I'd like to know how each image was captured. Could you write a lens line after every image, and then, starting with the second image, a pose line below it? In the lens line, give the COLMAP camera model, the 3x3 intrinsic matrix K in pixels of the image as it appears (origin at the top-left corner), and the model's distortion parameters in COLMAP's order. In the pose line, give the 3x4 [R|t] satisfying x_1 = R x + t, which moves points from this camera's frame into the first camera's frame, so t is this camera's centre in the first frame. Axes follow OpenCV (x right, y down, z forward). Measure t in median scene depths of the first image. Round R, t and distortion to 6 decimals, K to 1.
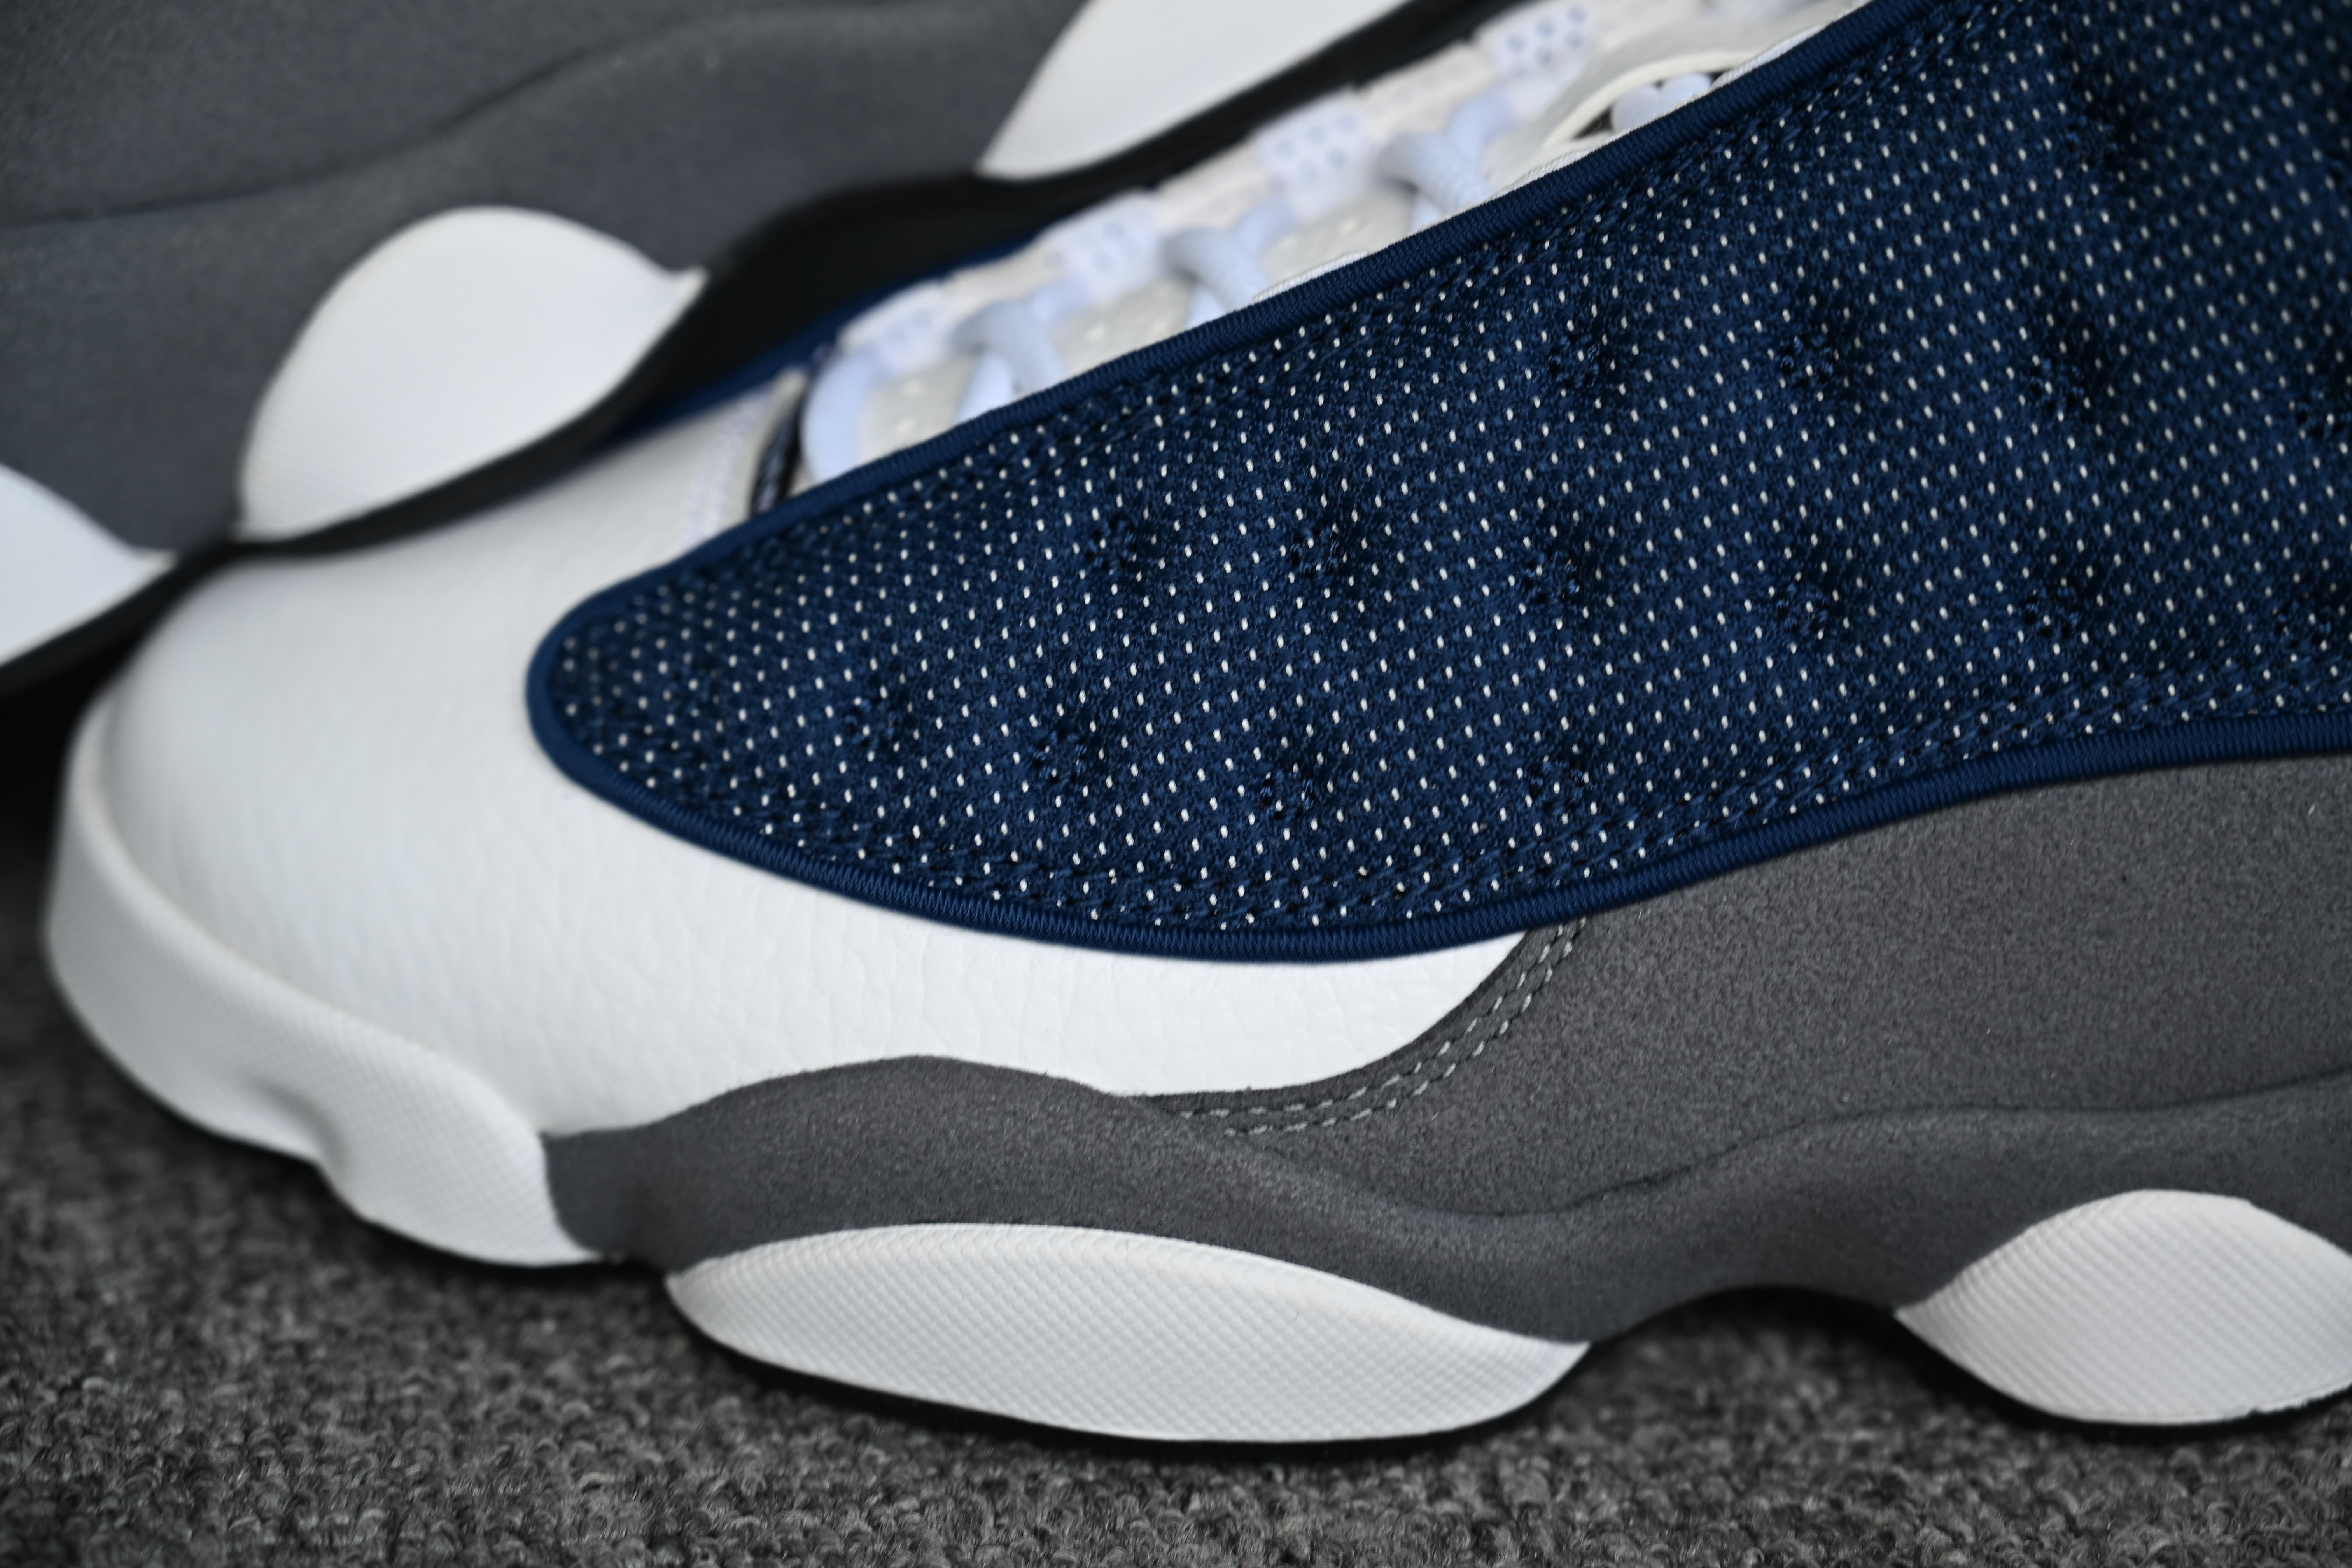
lens RADIAL K [[4793.5, 0, 1198.2], [0, 4793.5, 743.6], [0, 0, 1]] dist [-0.007972, 0.000000]
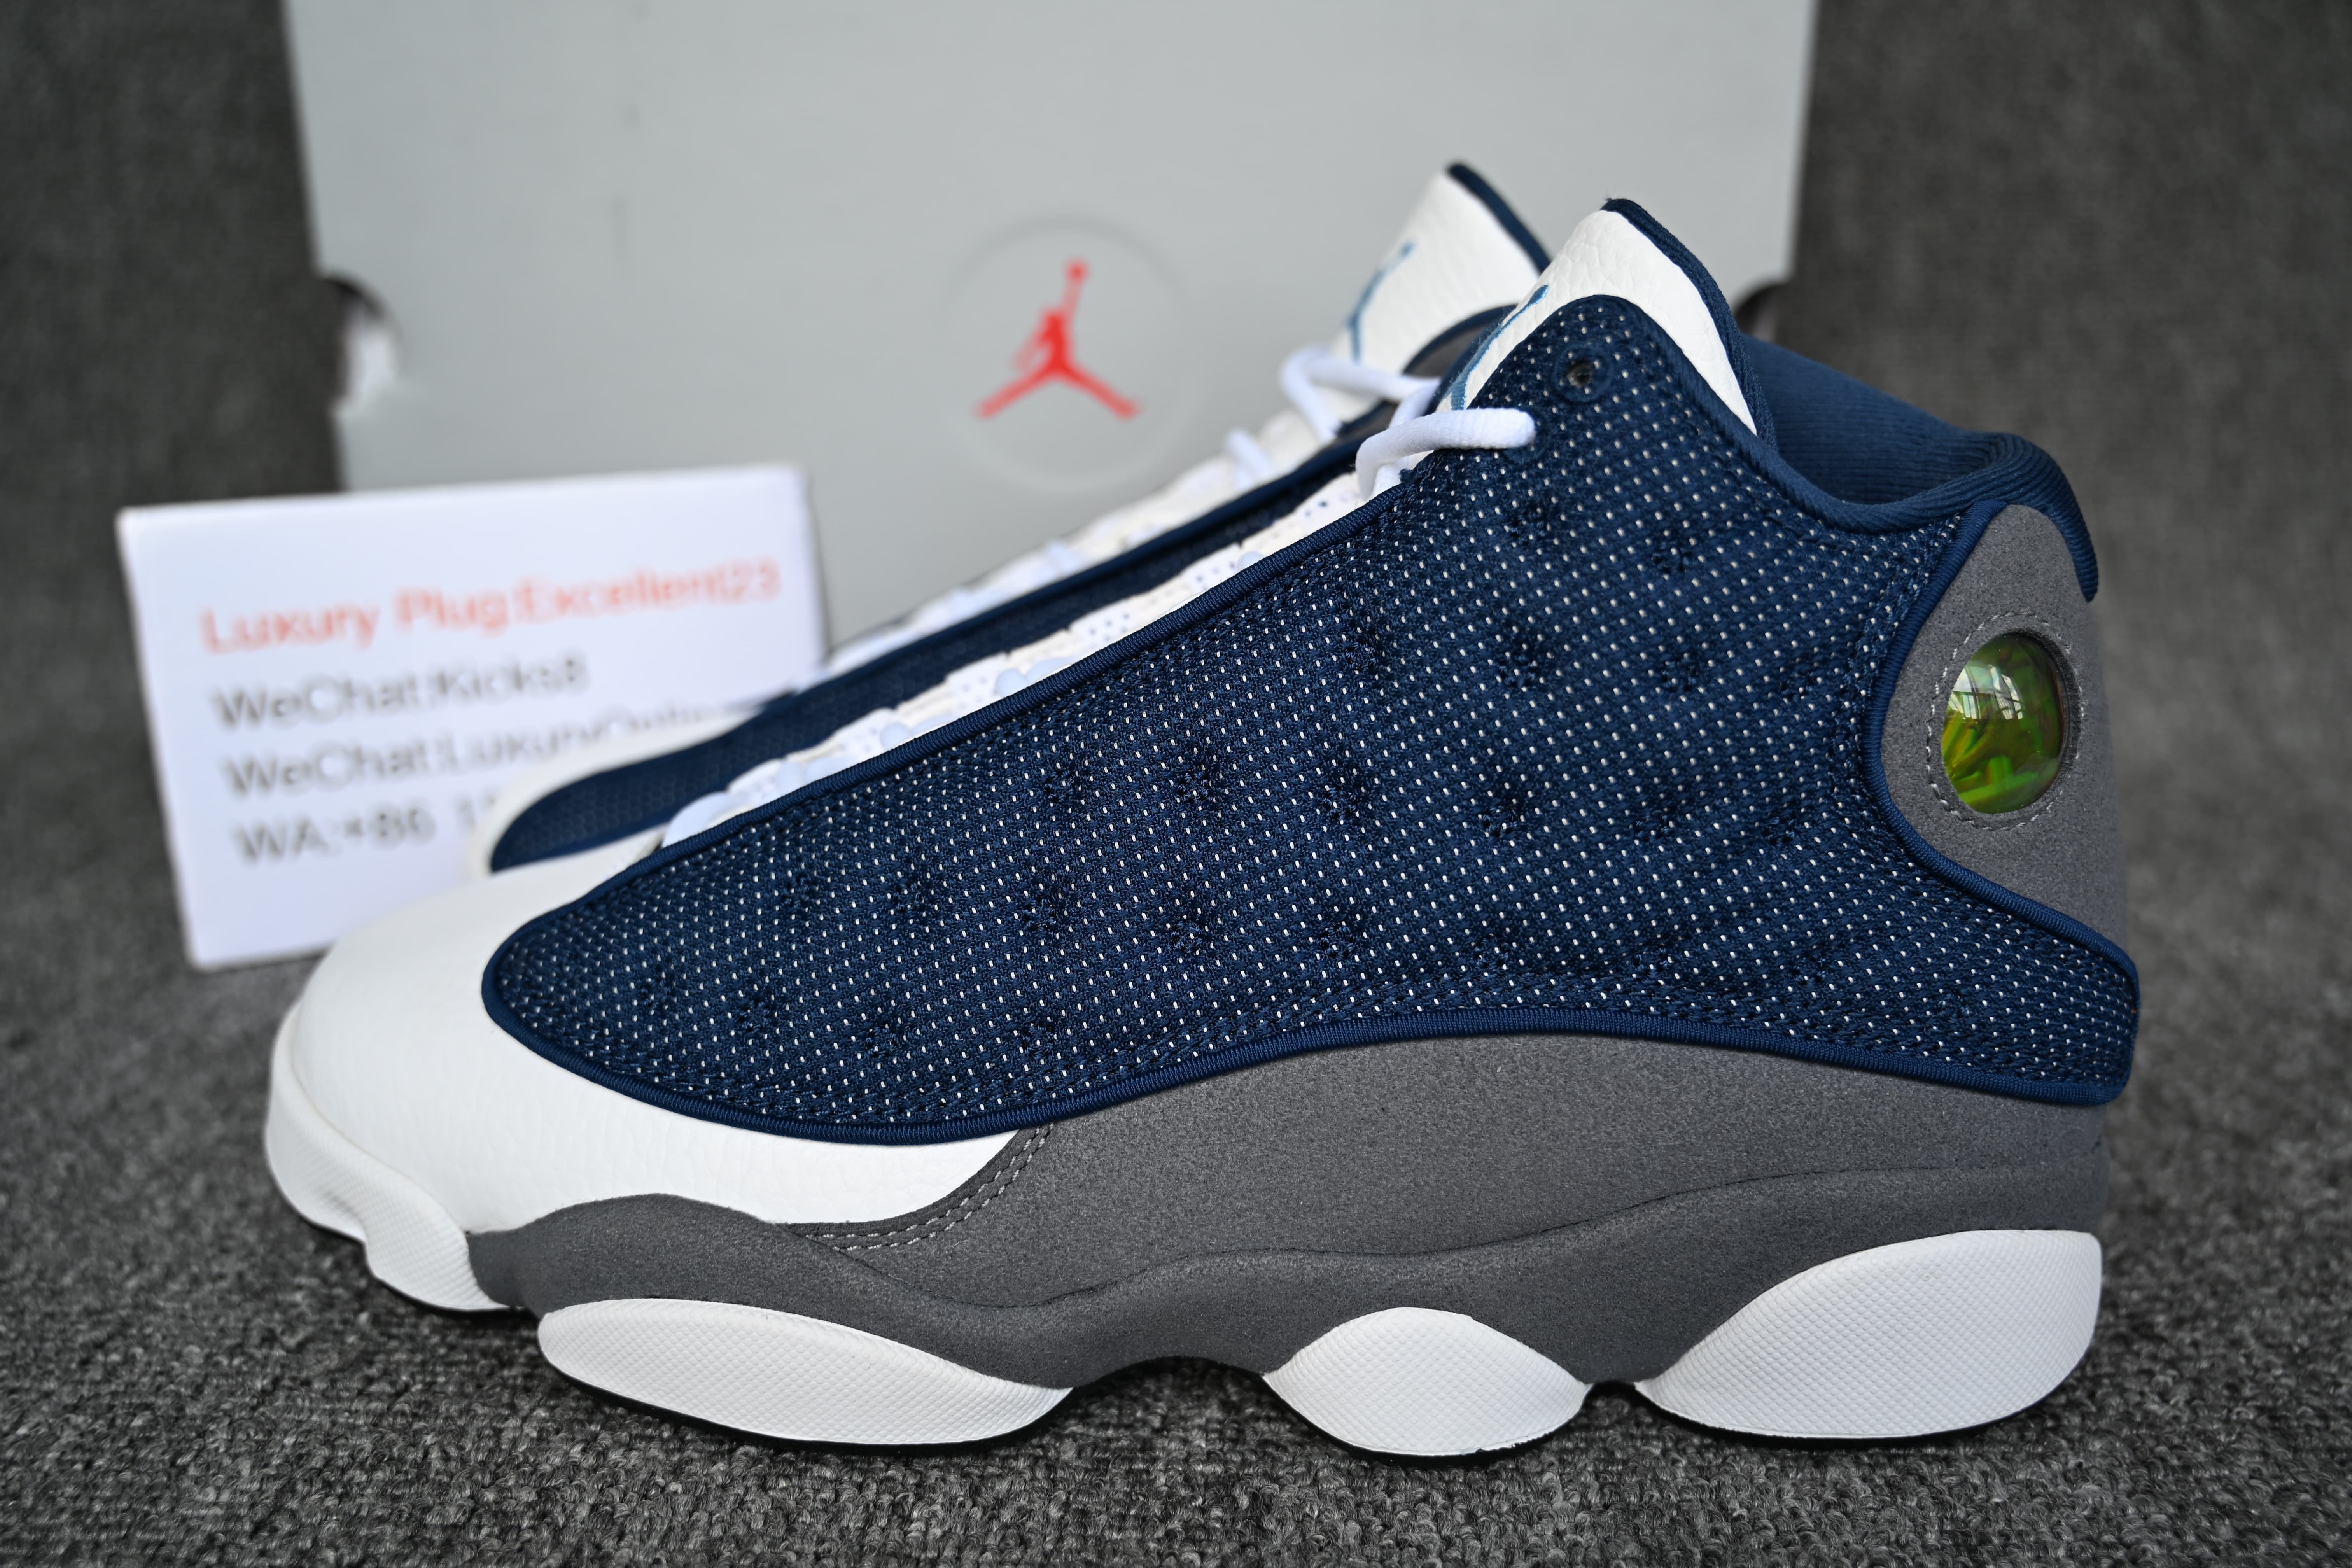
lens RADIAL K [[1891.4, 0, 1176.3], [0, 1891.4, 778.6], [0, 0, 1]] dist [-0.019615, 0.013400]
pose [[0.997425, 0.021486, -0.068417, 0.163864], [-0.031763, 0.987736, -0.152866, 0.017396], [0.064293, 0.154646, 0.985876, 0.347609]]
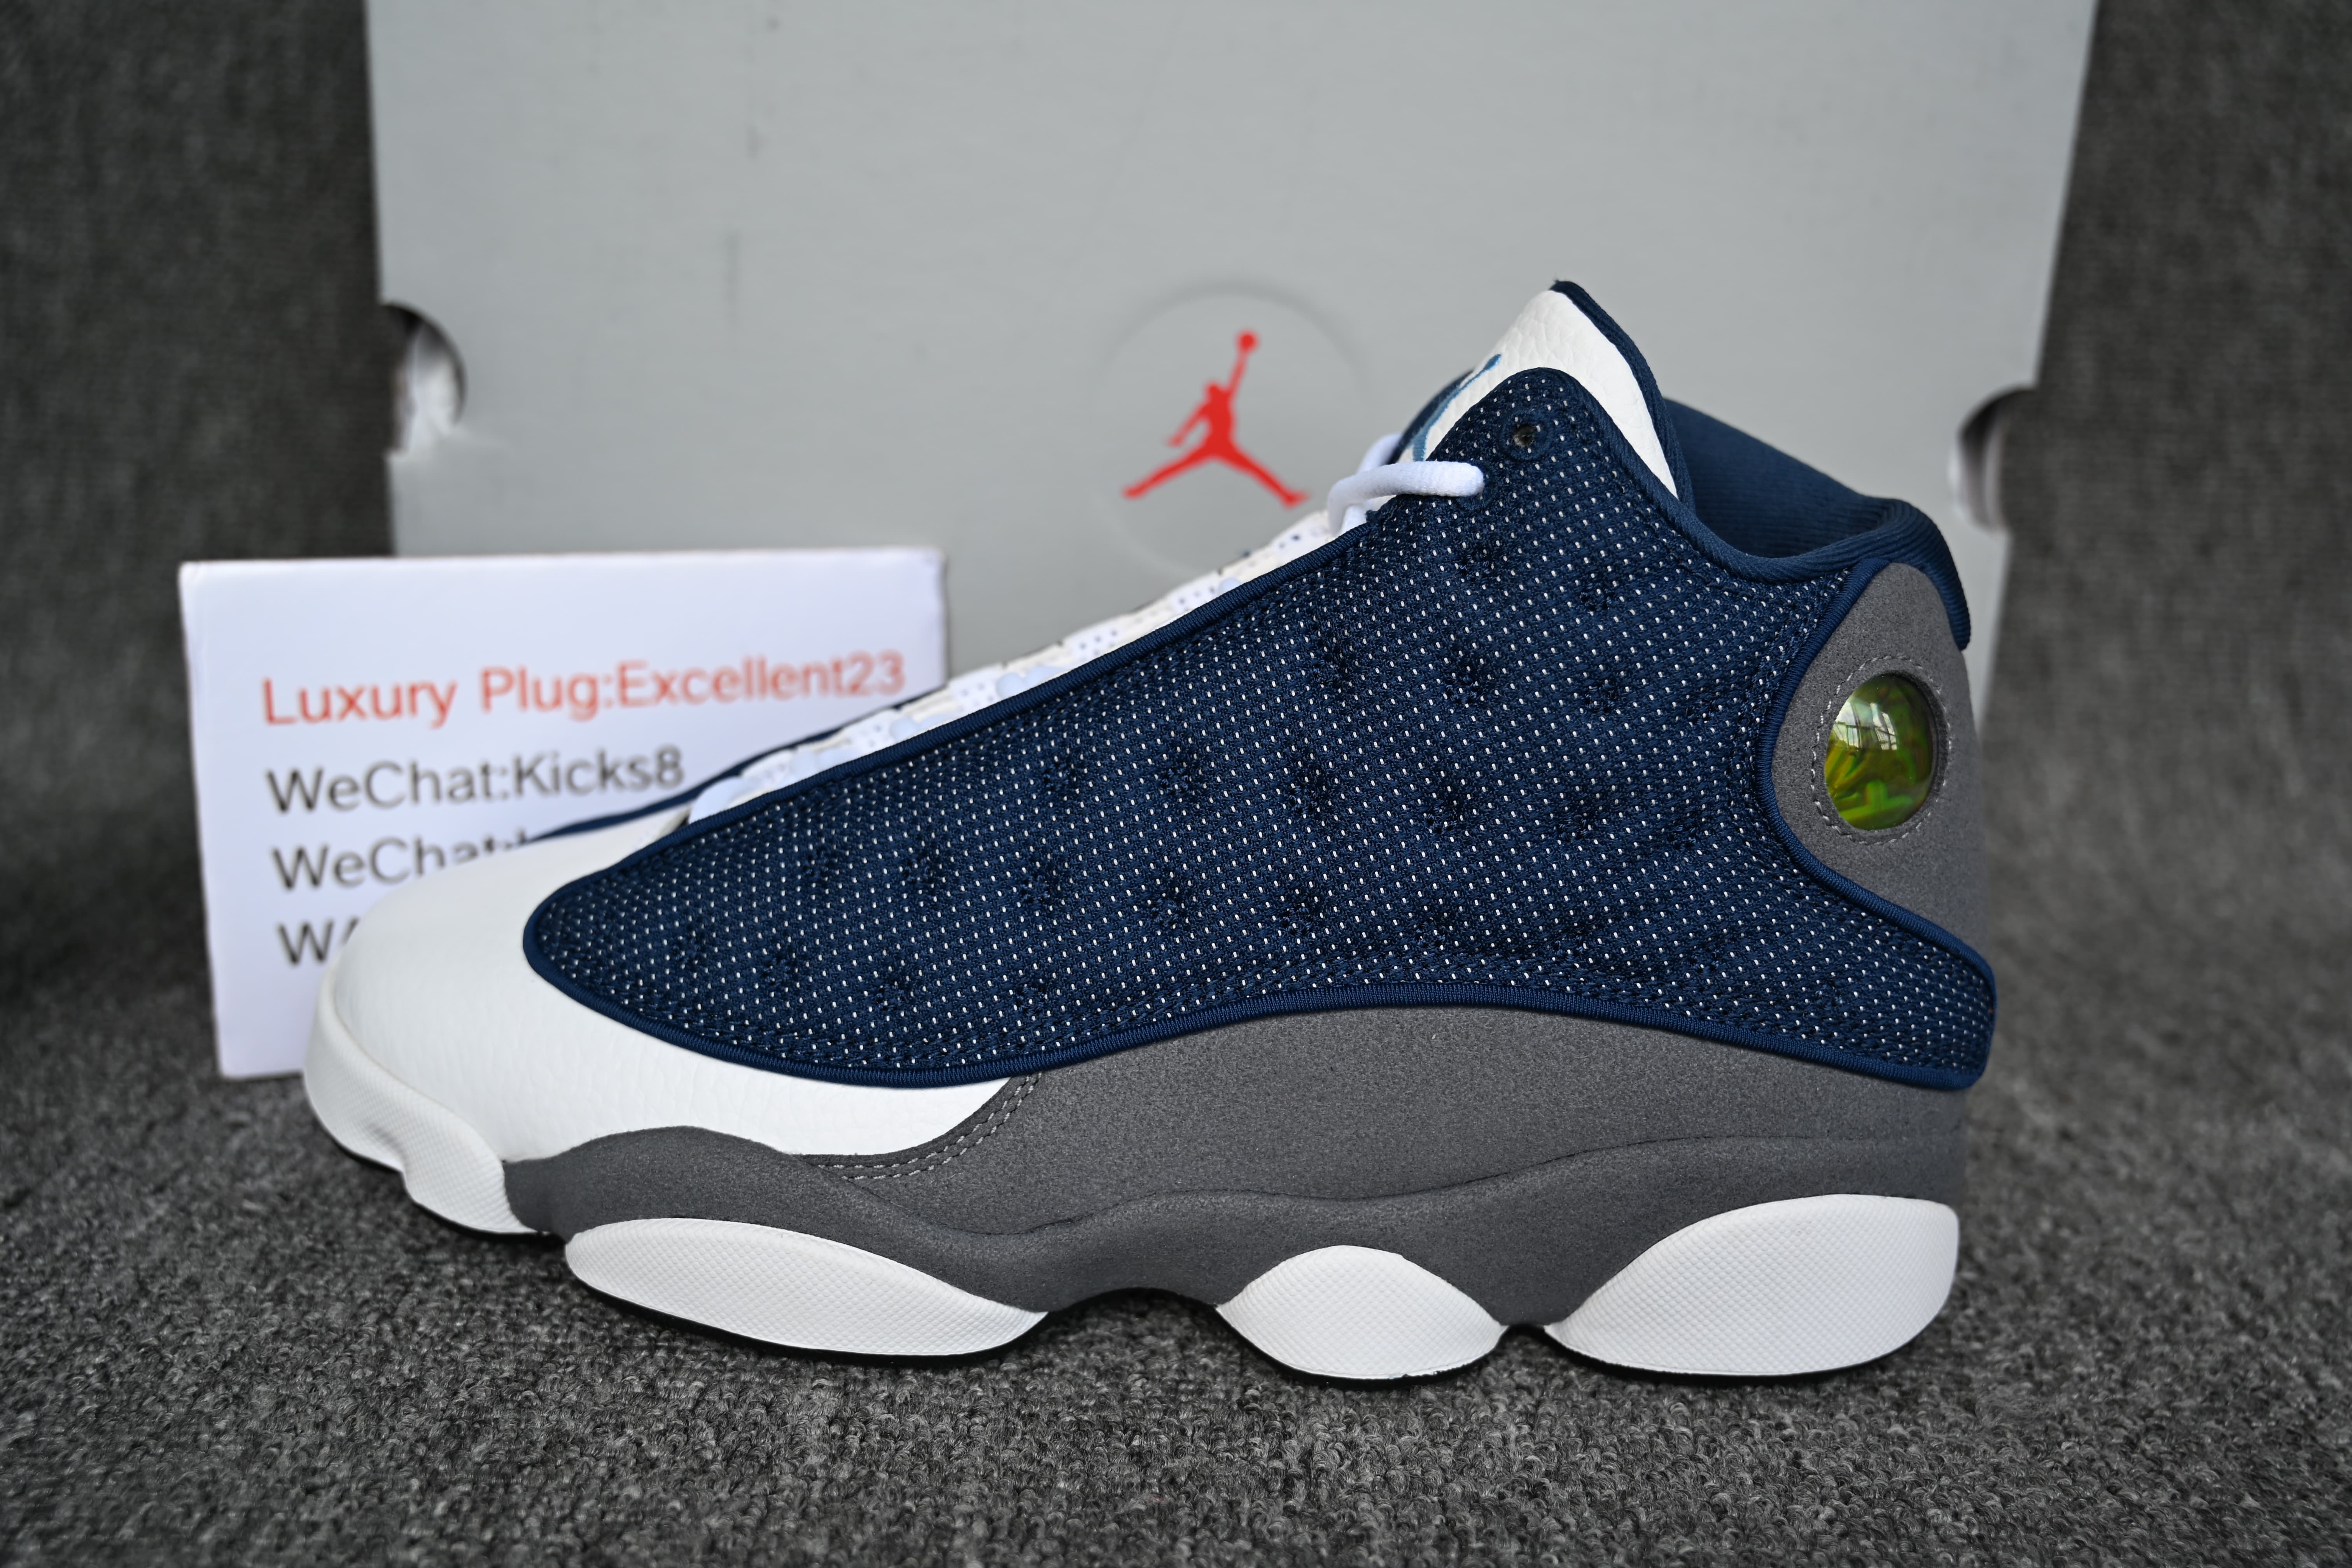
lens RADIAL K [[2001.9, 0, 1176.8], [0, 2001.9, 790.5], [0, 0, 1]] dist [-0.029874, 0.042751]
pose [[0.997636, 0.057661, -0.037380, 0.155328], [-0.063069, 0.984287, -0.164930, 0.053133], [0.027283, 0.166898, 0.985597, 0.218897]]
